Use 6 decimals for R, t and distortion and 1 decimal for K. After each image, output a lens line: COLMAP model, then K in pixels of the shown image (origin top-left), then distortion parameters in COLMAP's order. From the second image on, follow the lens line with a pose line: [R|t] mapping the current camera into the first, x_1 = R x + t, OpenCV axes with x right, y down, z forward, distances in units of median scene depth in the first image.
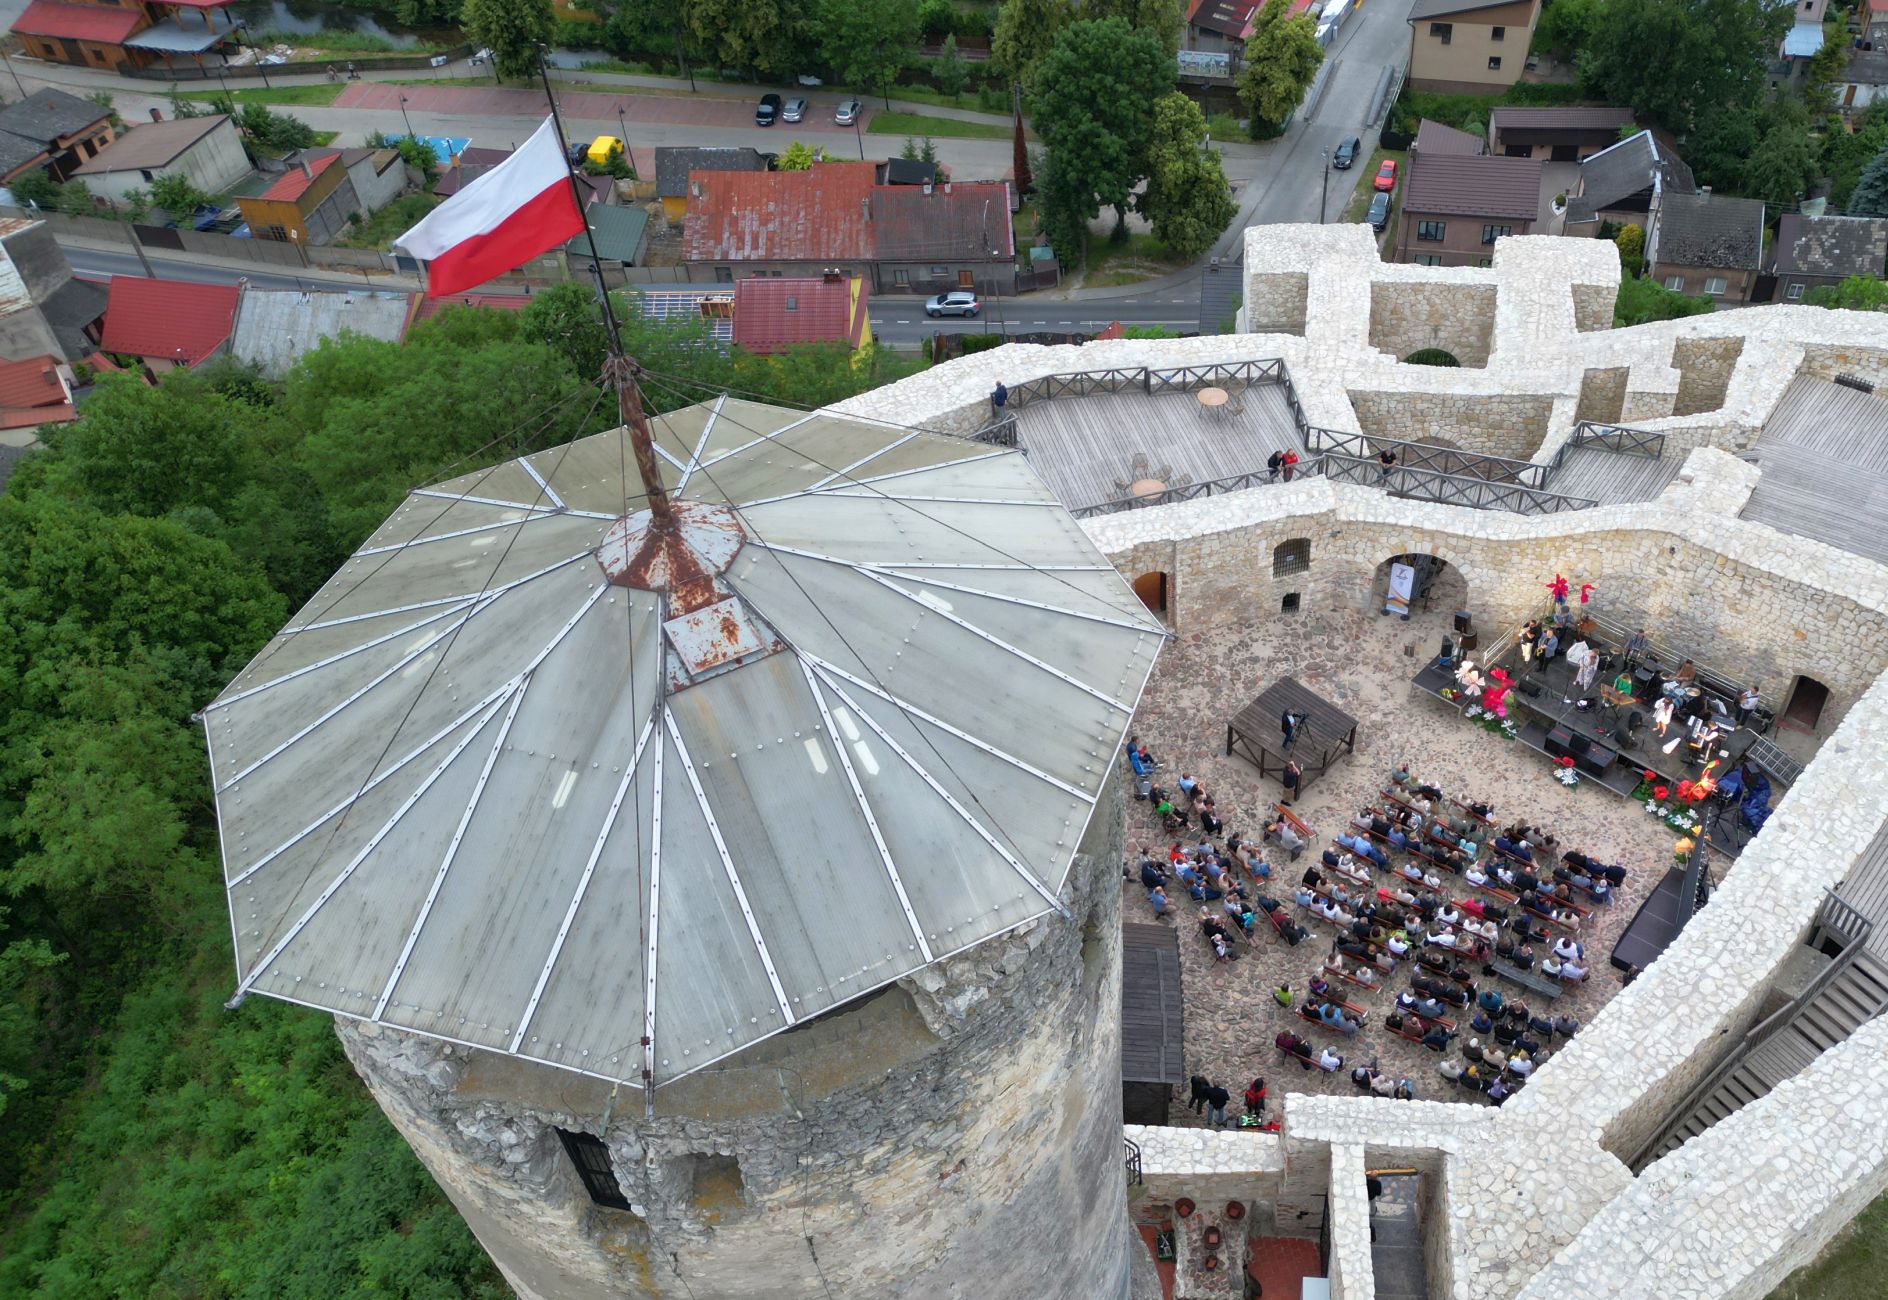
lens RADIAL K [[1623.1, 0, 1158.2], [0, 1623.1, 761.9], [0, 0, 1]] dist [0.065009, -0.051537]
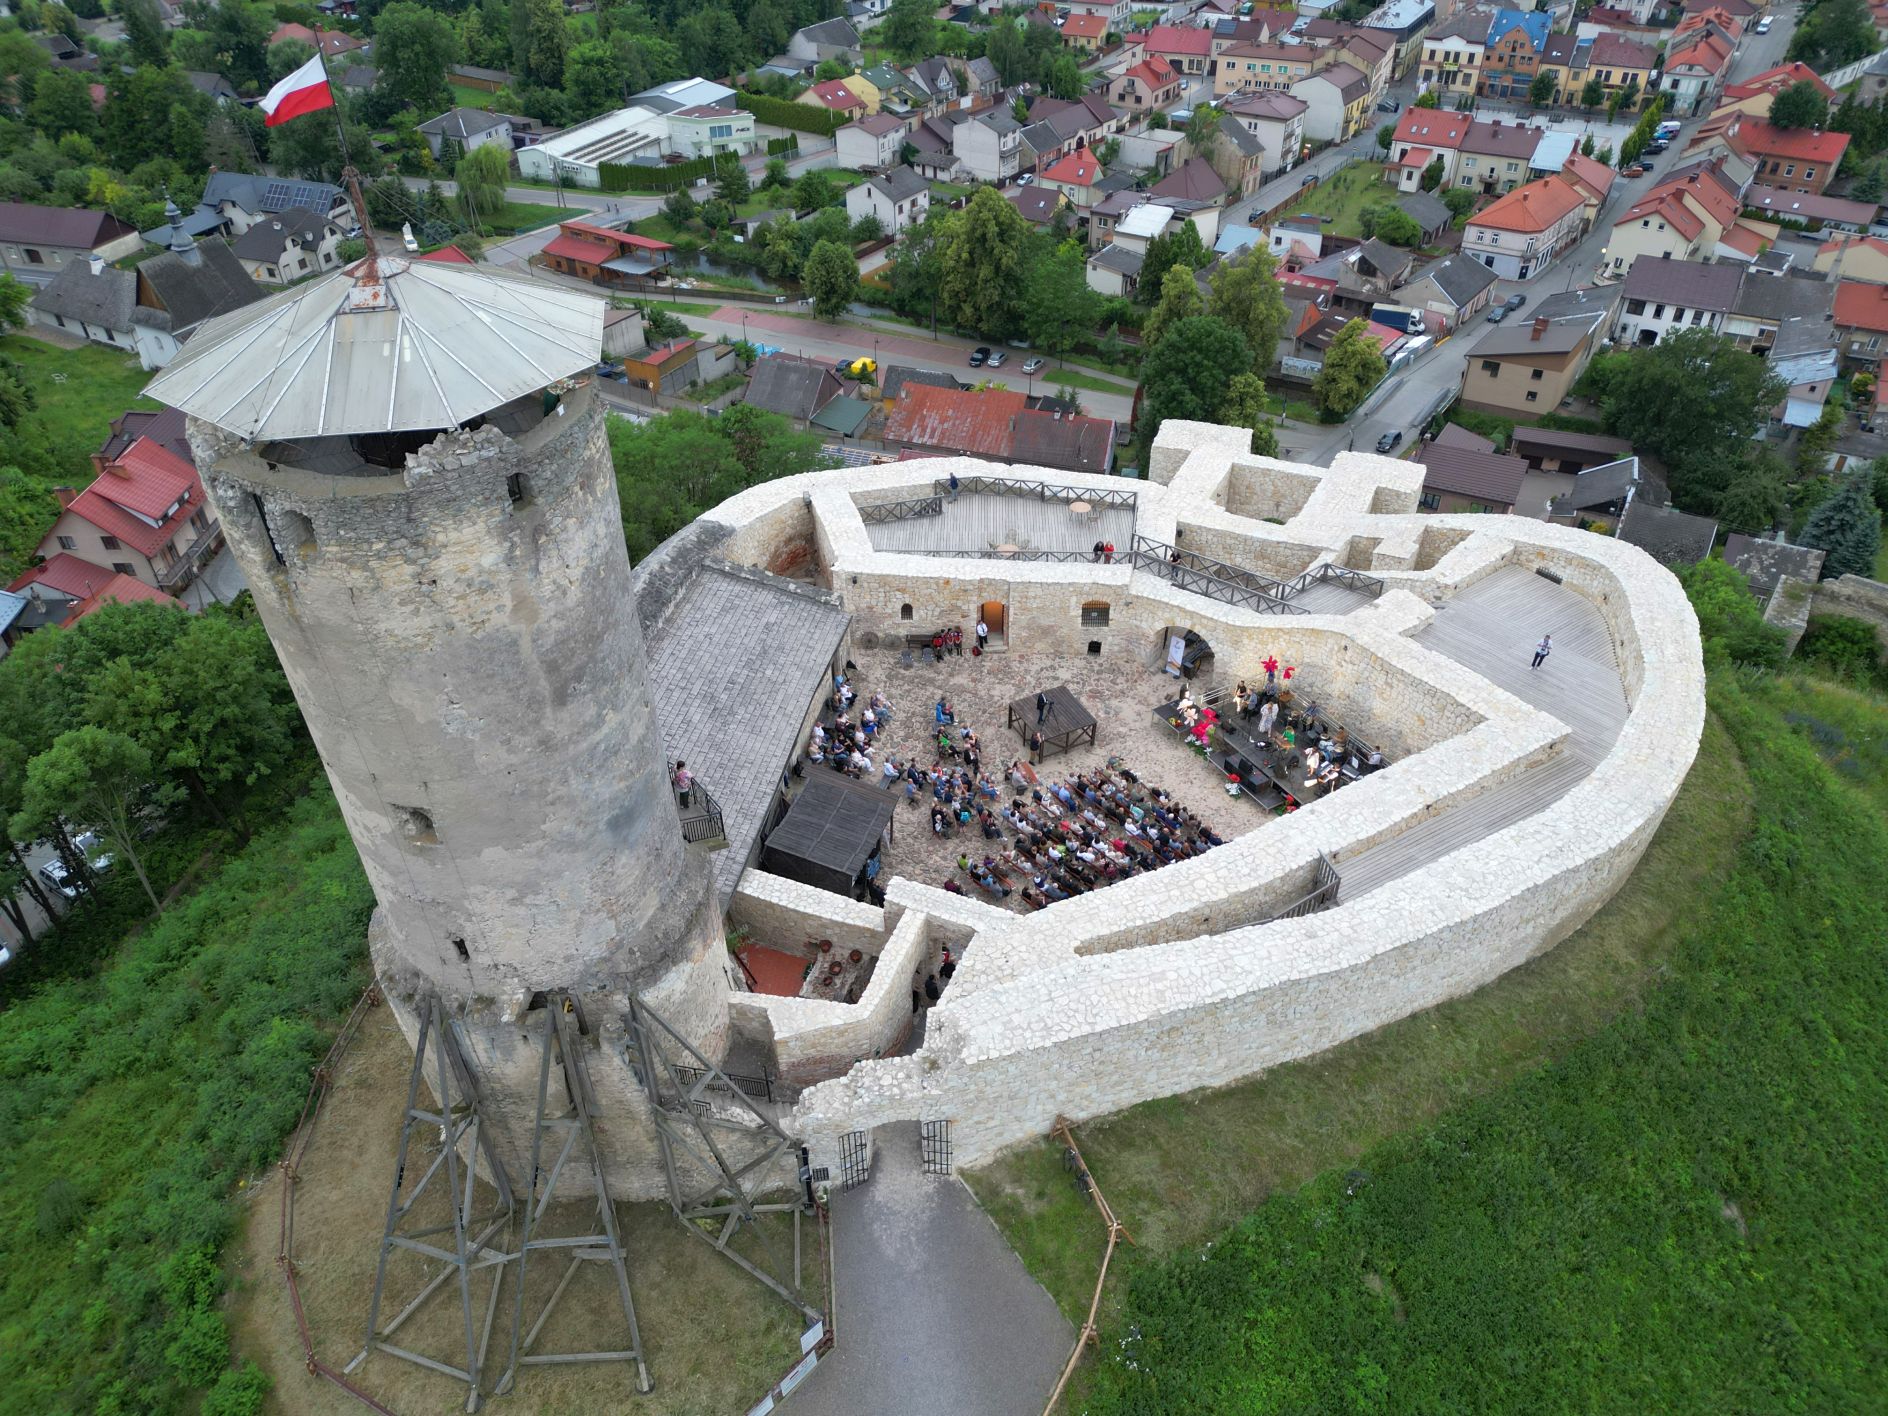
lens RADIAL K [[1298.6, 0, 944.0], [0, 1298.6, 708.0], [0, 0, 1]] dist [0.084474, -0.084811]
pose [[0.943977, 0.203558, -0.259751, 0.257251], [-0.241152, 0.962805, -0.121867, 0.120317], [0.225283, 0.177680, 0.957955, -0.113385]]
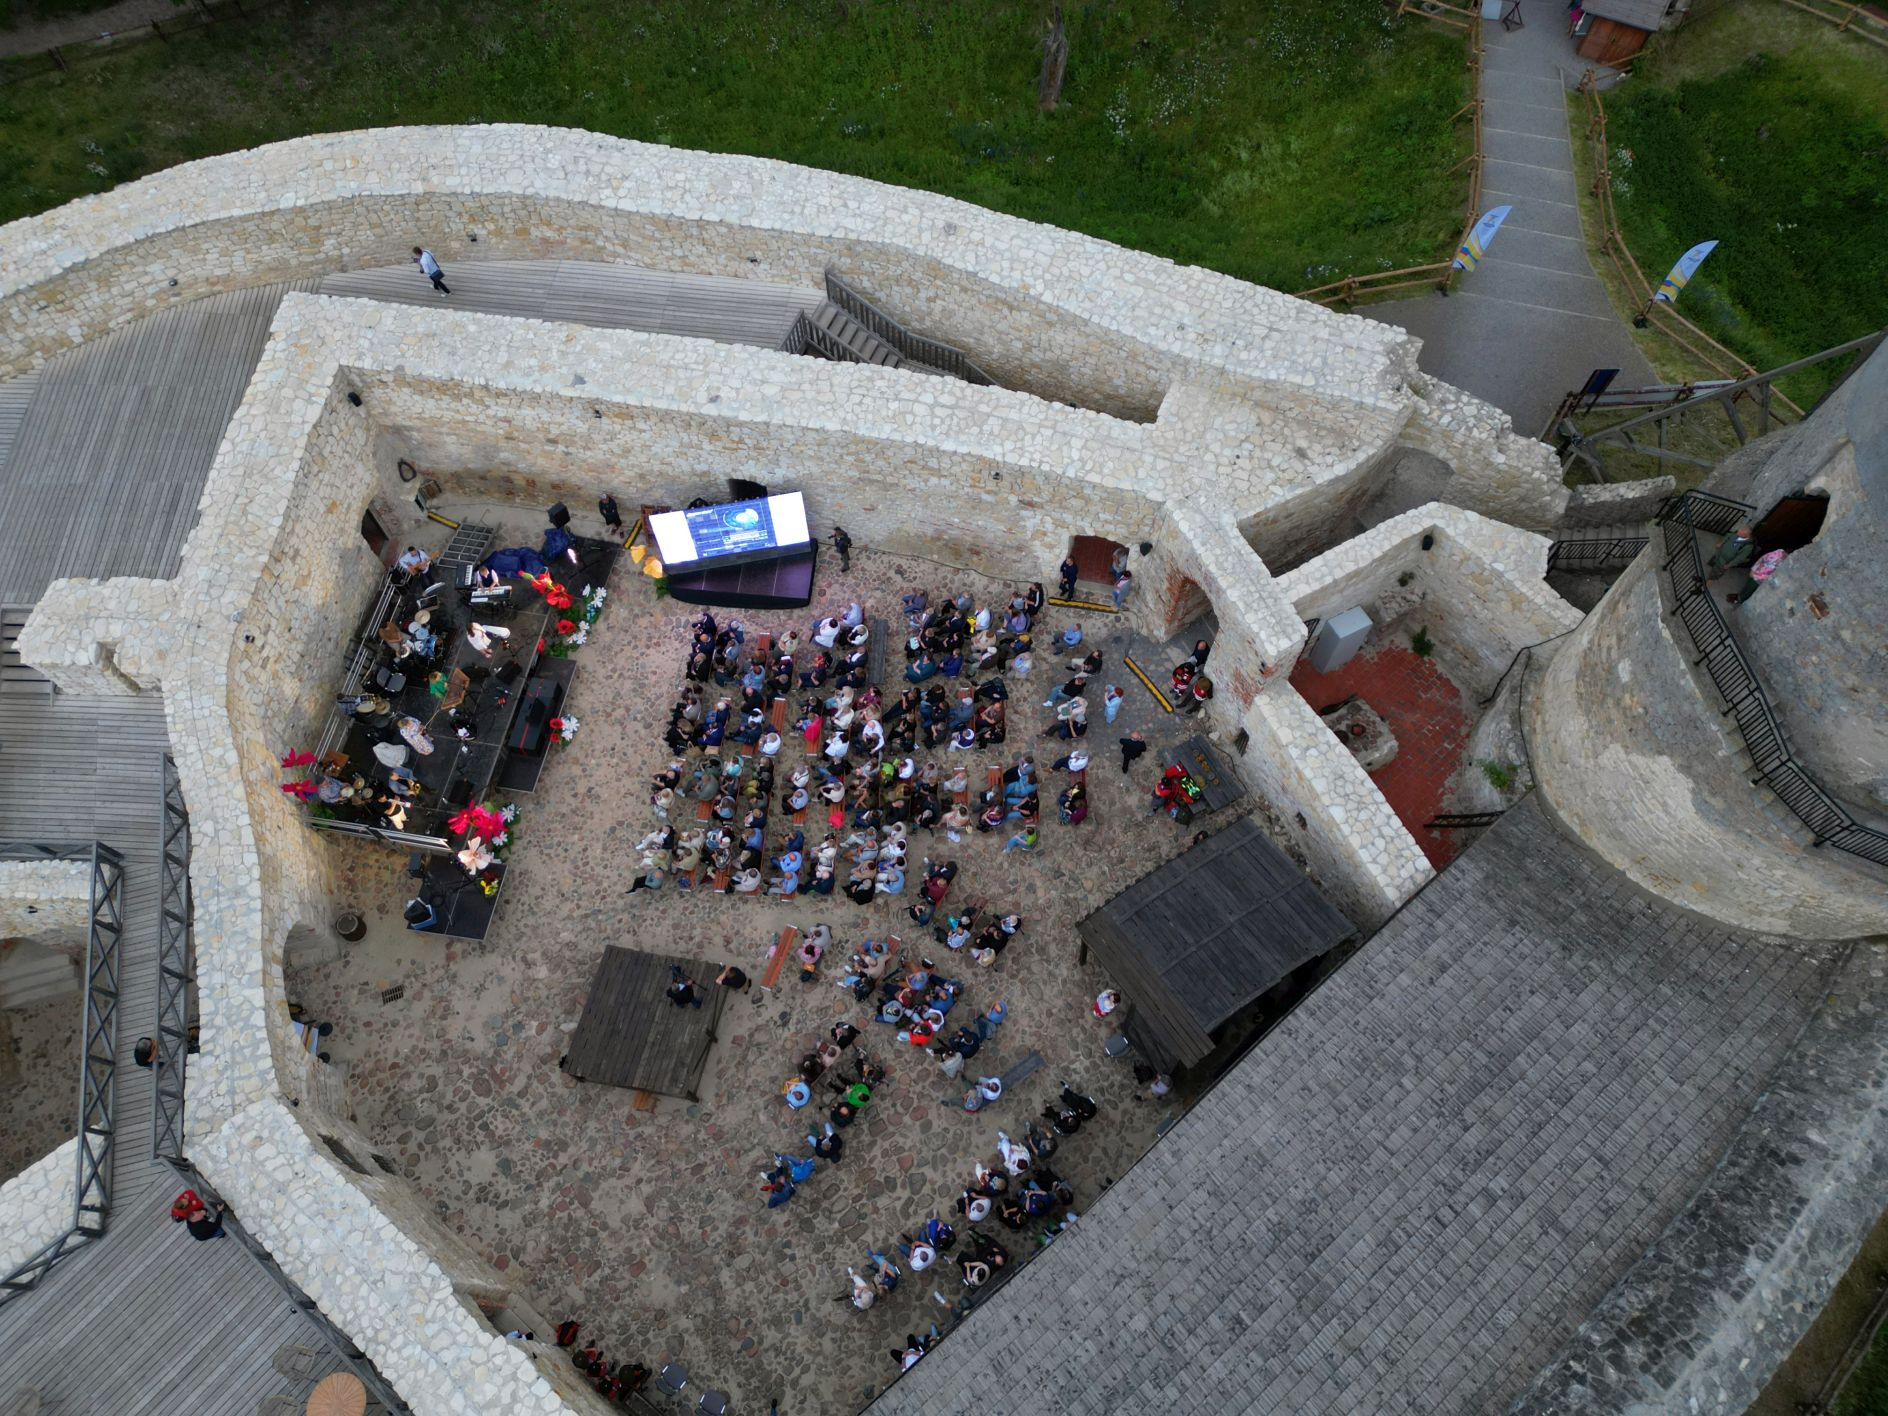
lens RADIAL K [[1298.6, 0, 944.0], [0, 1298.6, 708.0], [0, 0, 1]] dist [0.084474, -0.084811]
pose [[-0.517022, -0.769818, 0.374257, -0.092259], [0.617471, -0.032620, 0.785917, -0.363328], [-0.592805, 0.637429, 0.492206, 0.467804]]
